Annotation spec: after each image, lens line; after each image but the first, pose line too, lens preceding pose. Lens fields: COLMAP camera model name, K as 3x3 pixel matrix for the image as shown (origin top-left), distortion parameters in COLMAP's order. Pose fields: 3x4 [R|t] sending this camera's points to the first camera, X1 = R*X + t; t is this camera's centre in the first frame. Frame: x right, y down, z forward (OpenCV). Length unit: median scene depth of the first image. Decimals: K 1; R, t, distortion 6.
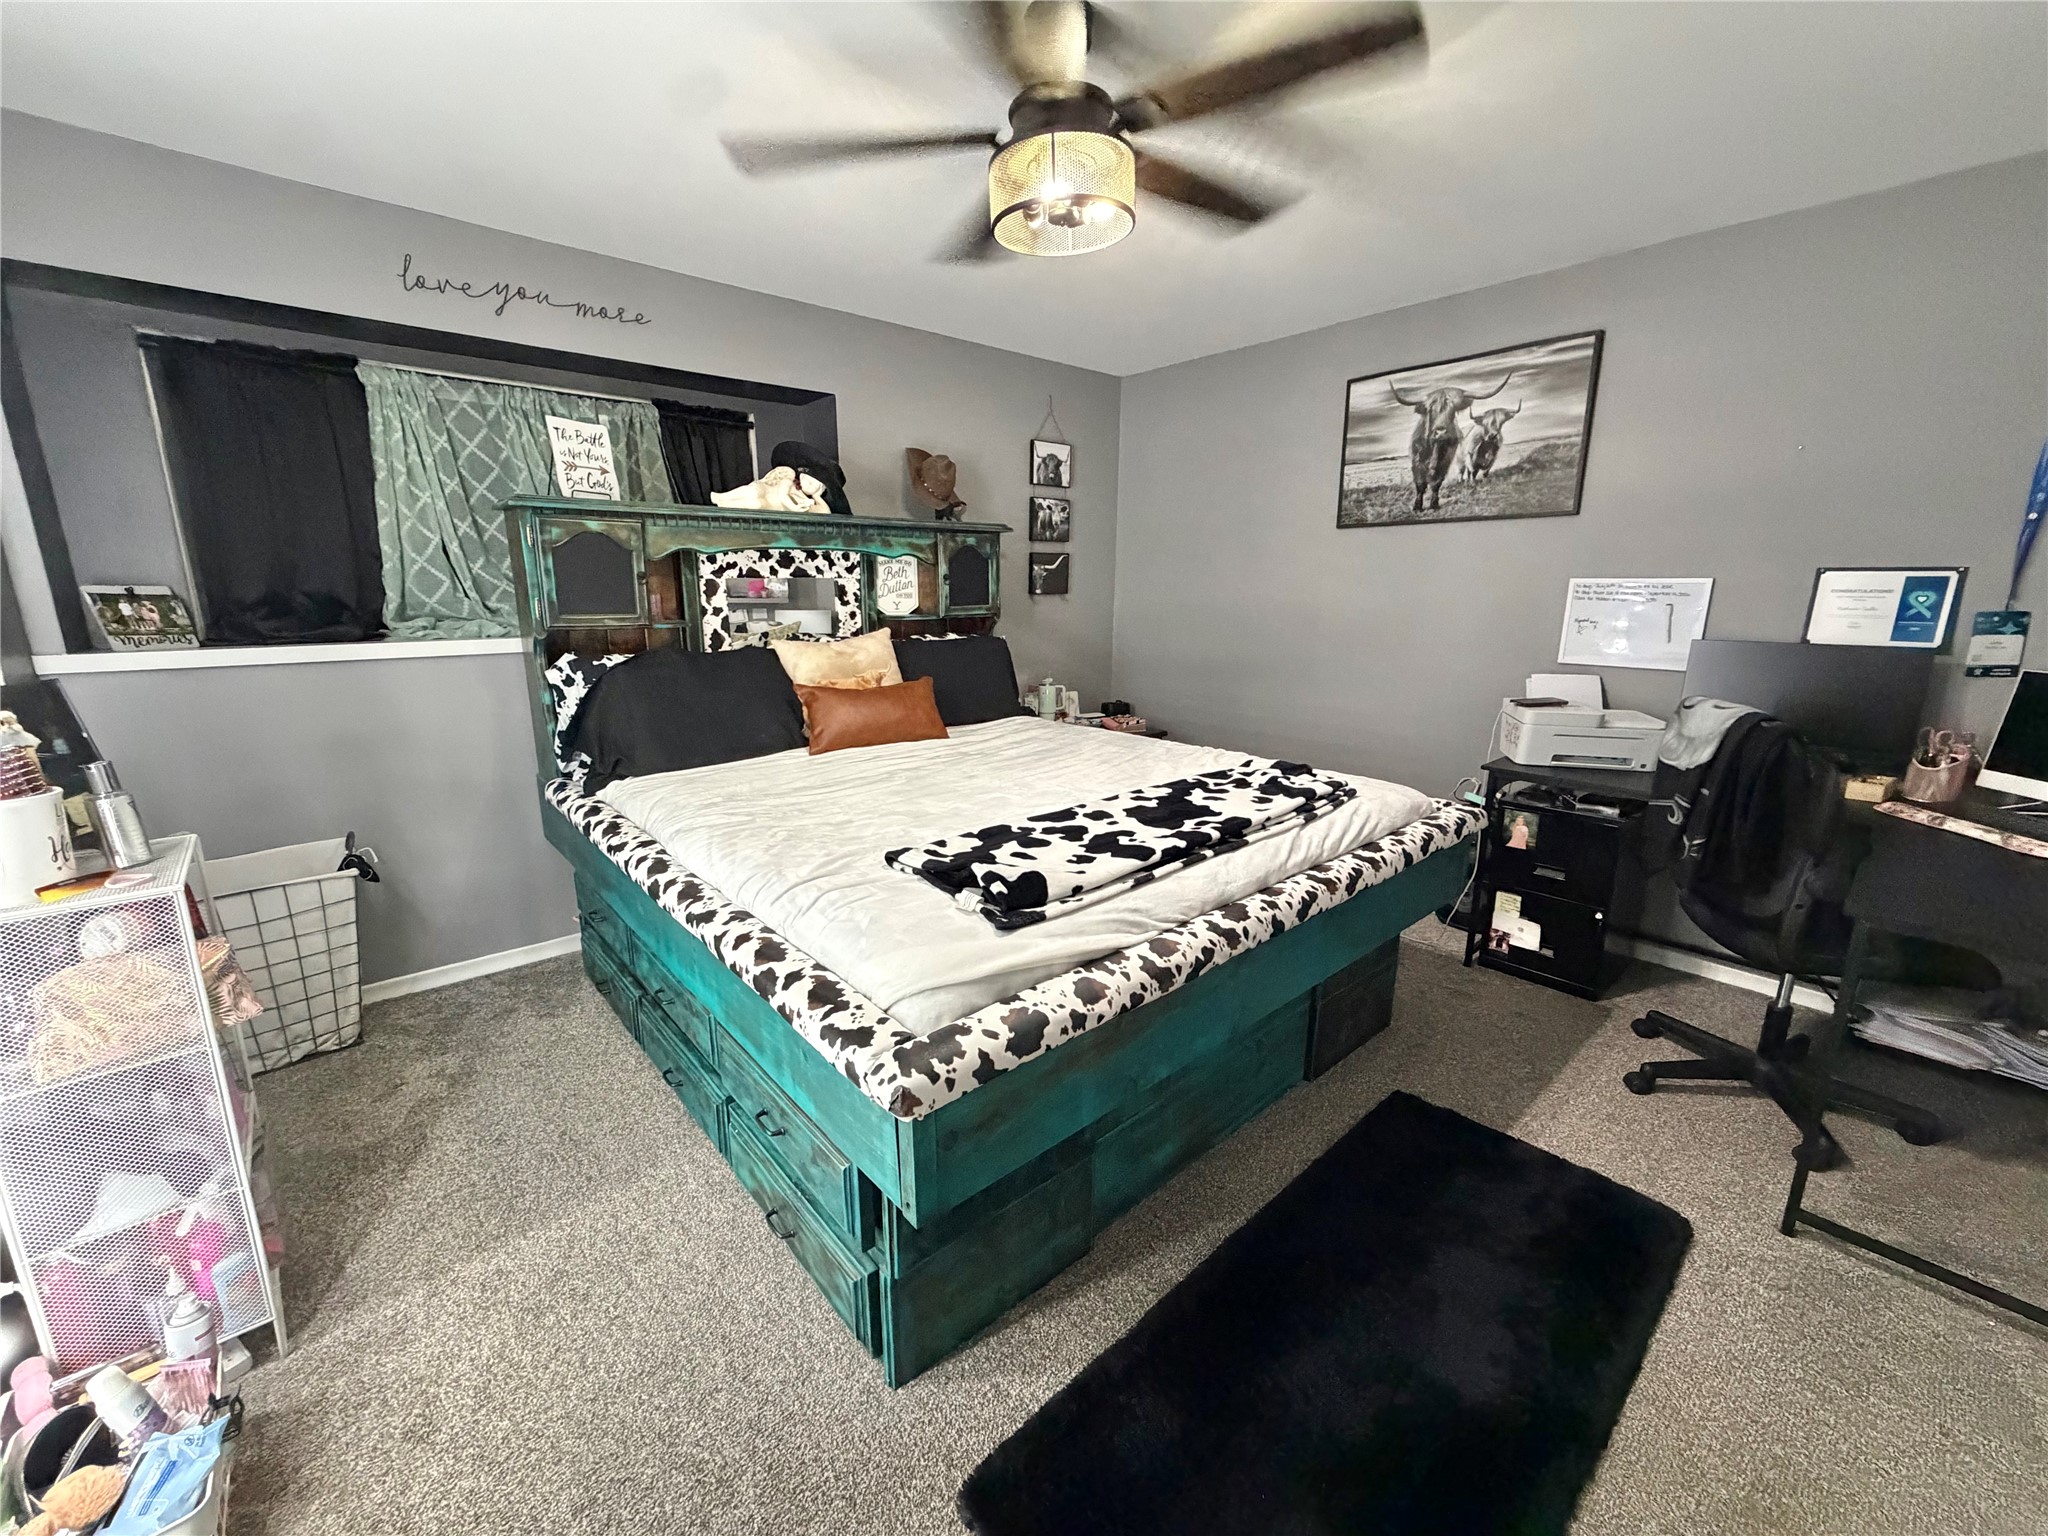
lens RADIAL K [[816.6, 0, 1015.0], [0, 816.6, 771.7], [0, 0, 1]] dist [0.000517, -0.000639]
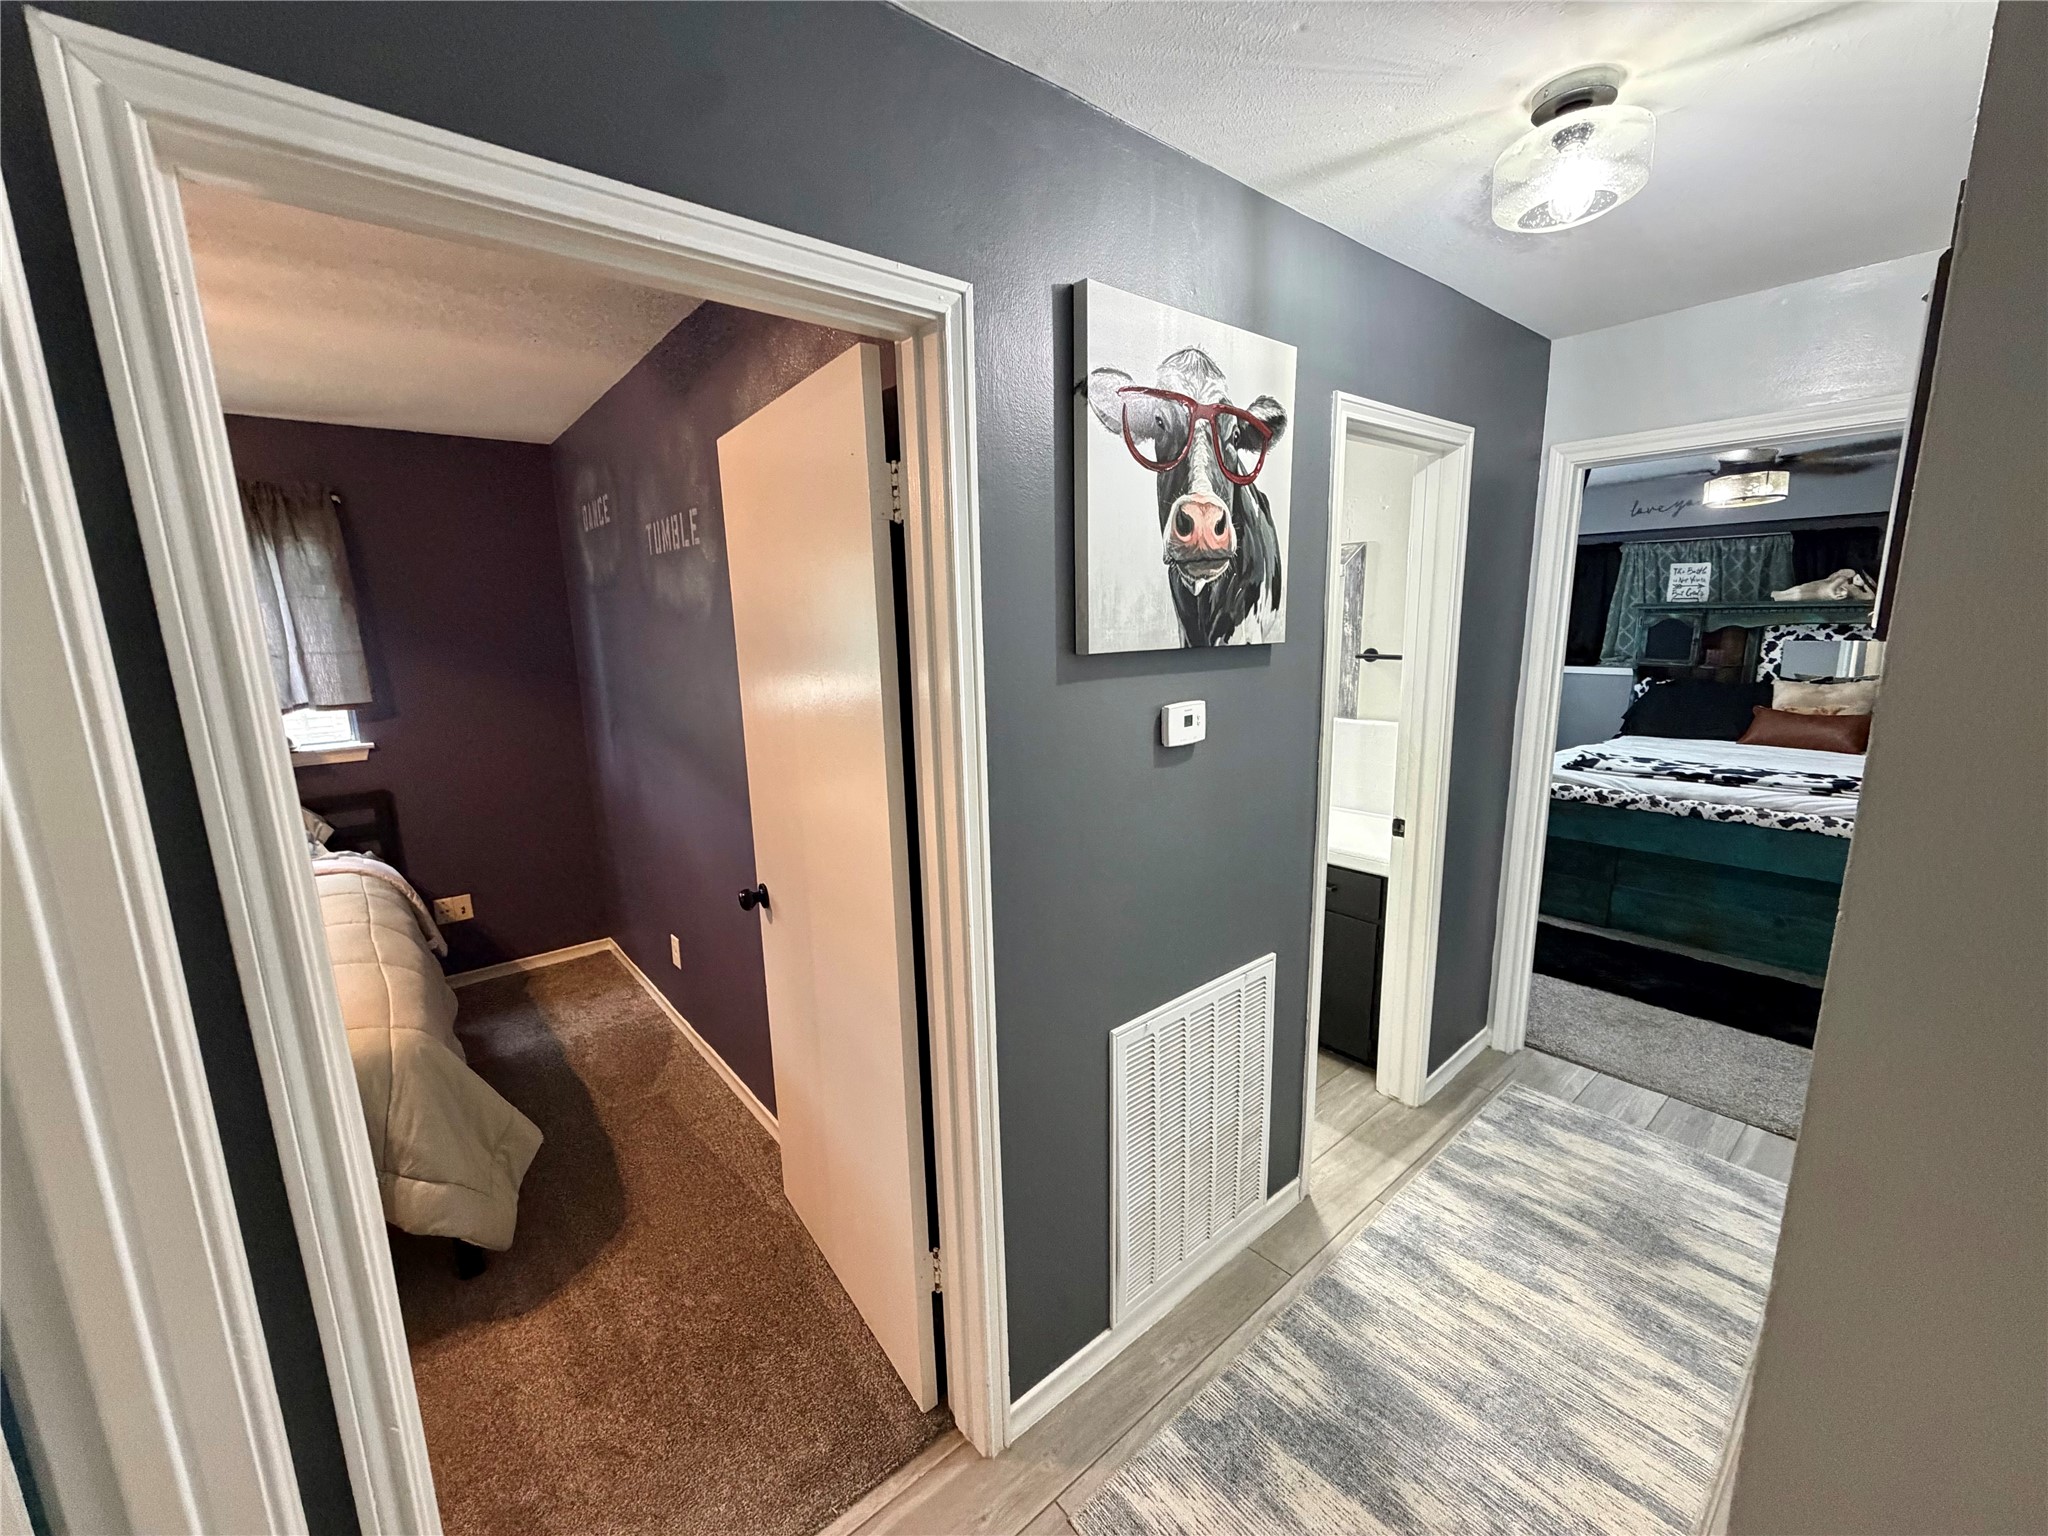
lens RADIAL K [[816.6, 0, 1015.3], [0, 816.6, 768.6], [0, 0, 1]] dist [0.000517, -0.000639]
pose [[-0.026291, 0.181728, -0.982997, 1.550853], [-0.209708, 0.960454, 0.183170, 0.033602], [0.977410, 0.210958, 0.012858, -0.531530]]
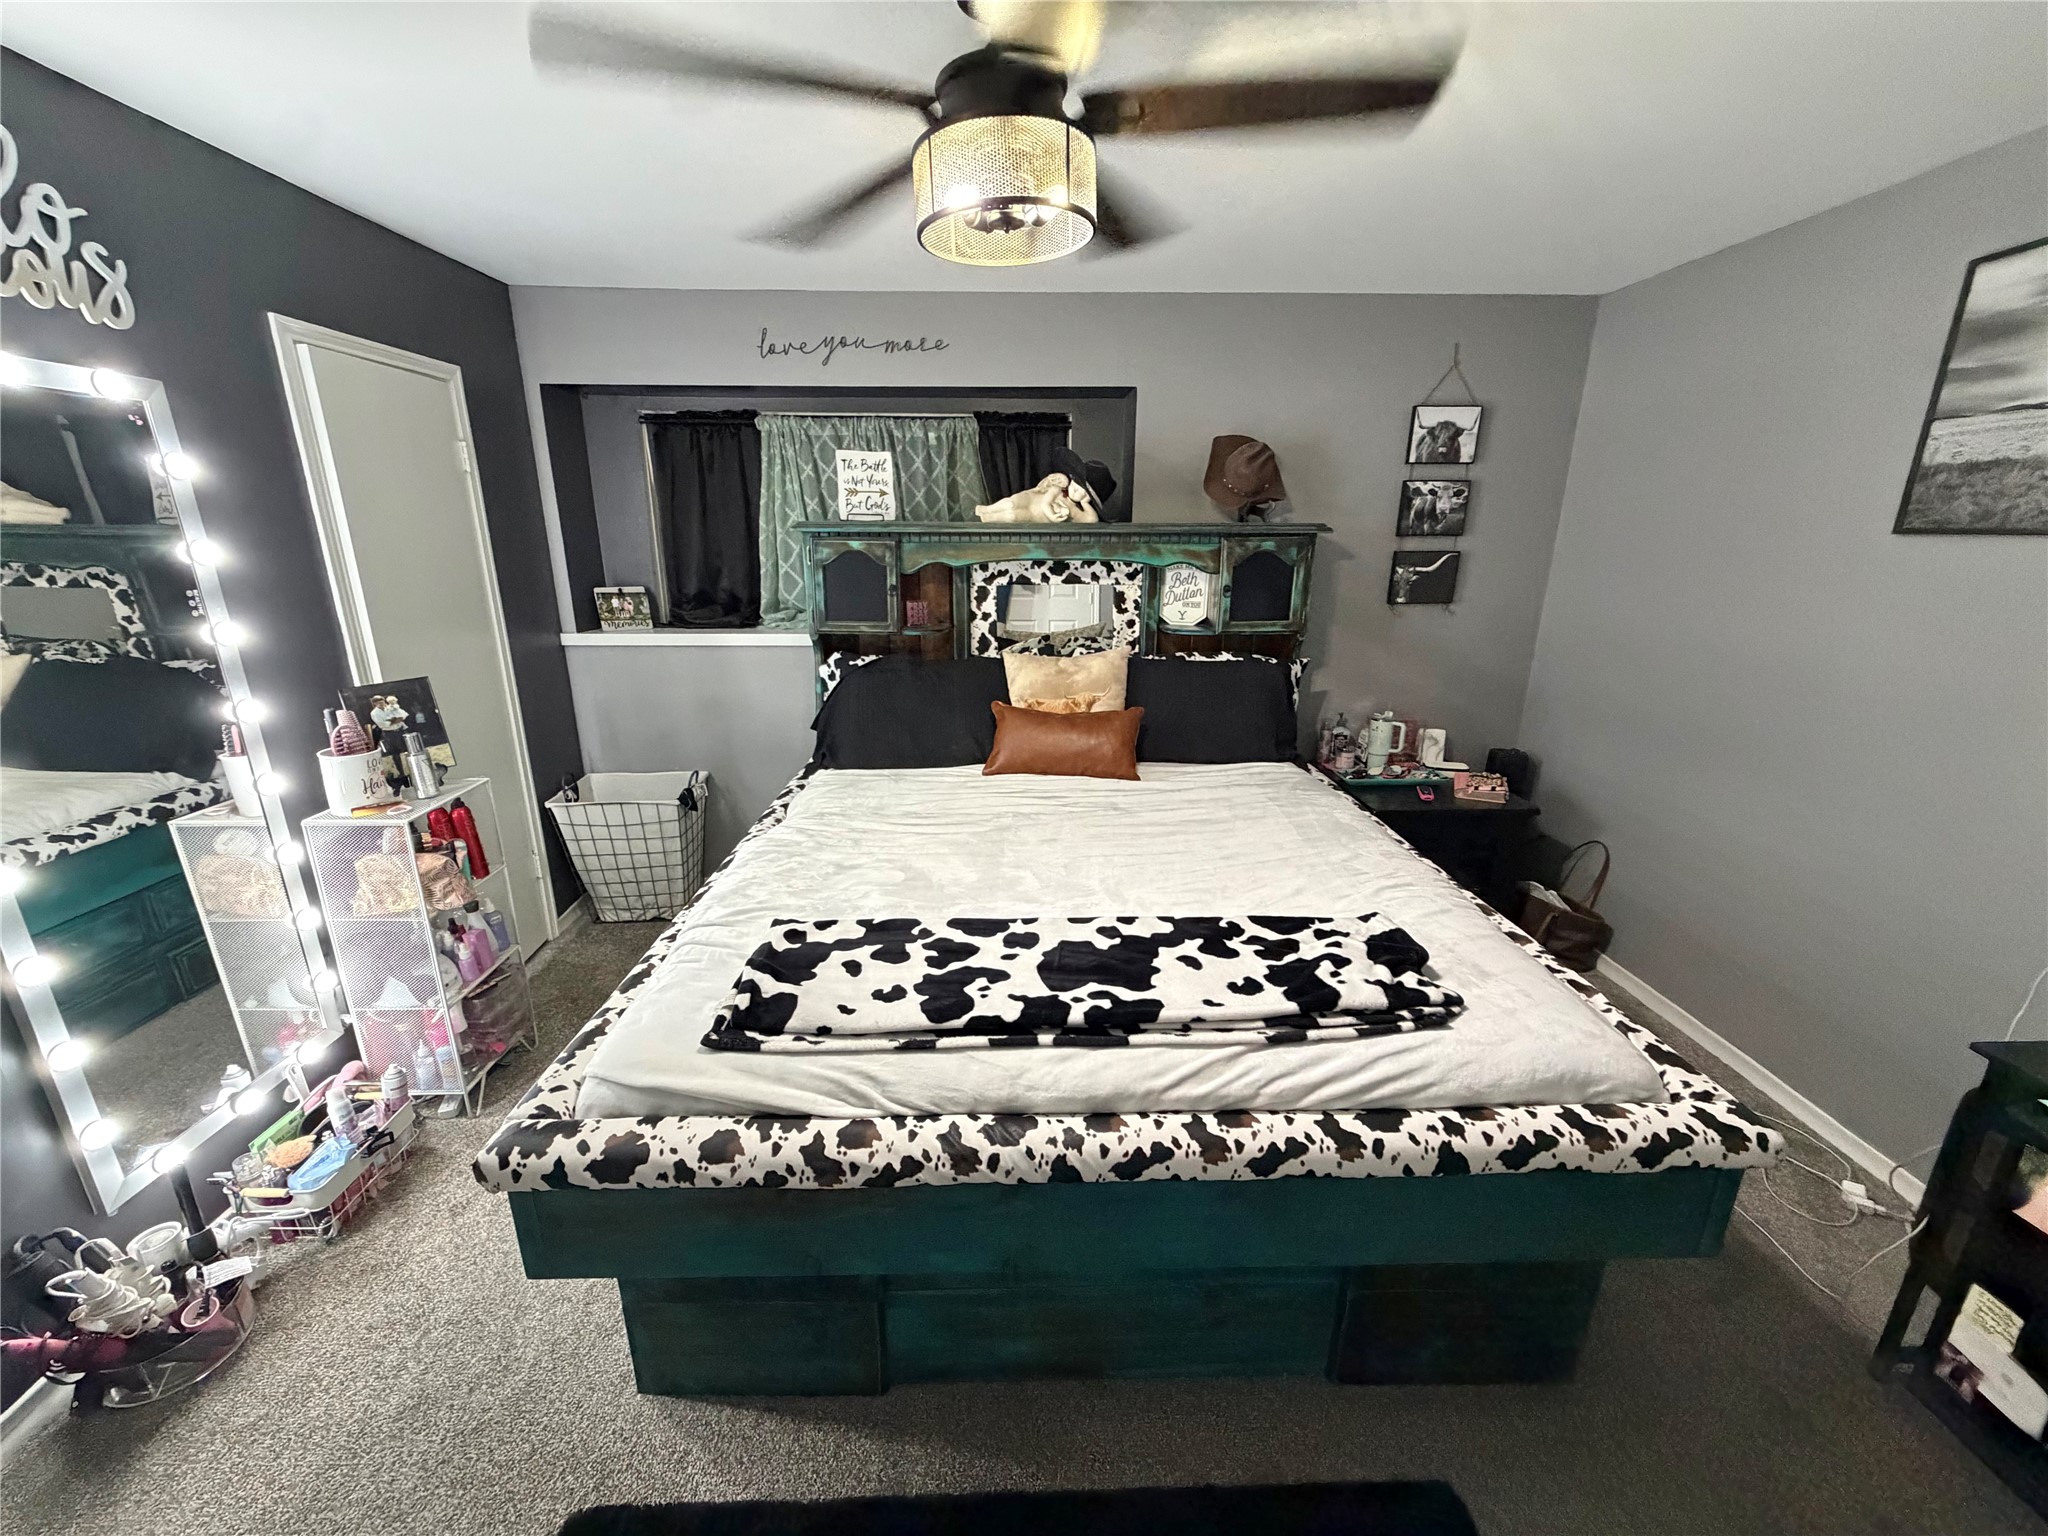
lens RADIAL K [[816.6, 0, 1015.7], [0, 816.6, 770.4], [0, 0, 1]] dist [0.000517, -0.000639]
pose [[0.766111, 0.187048, -0.614887, 0.413092], [-0.146287, 0.982351, 0.116565, -0.153121], [0.625838, 0.000648, 0.779953, 0.238094]]
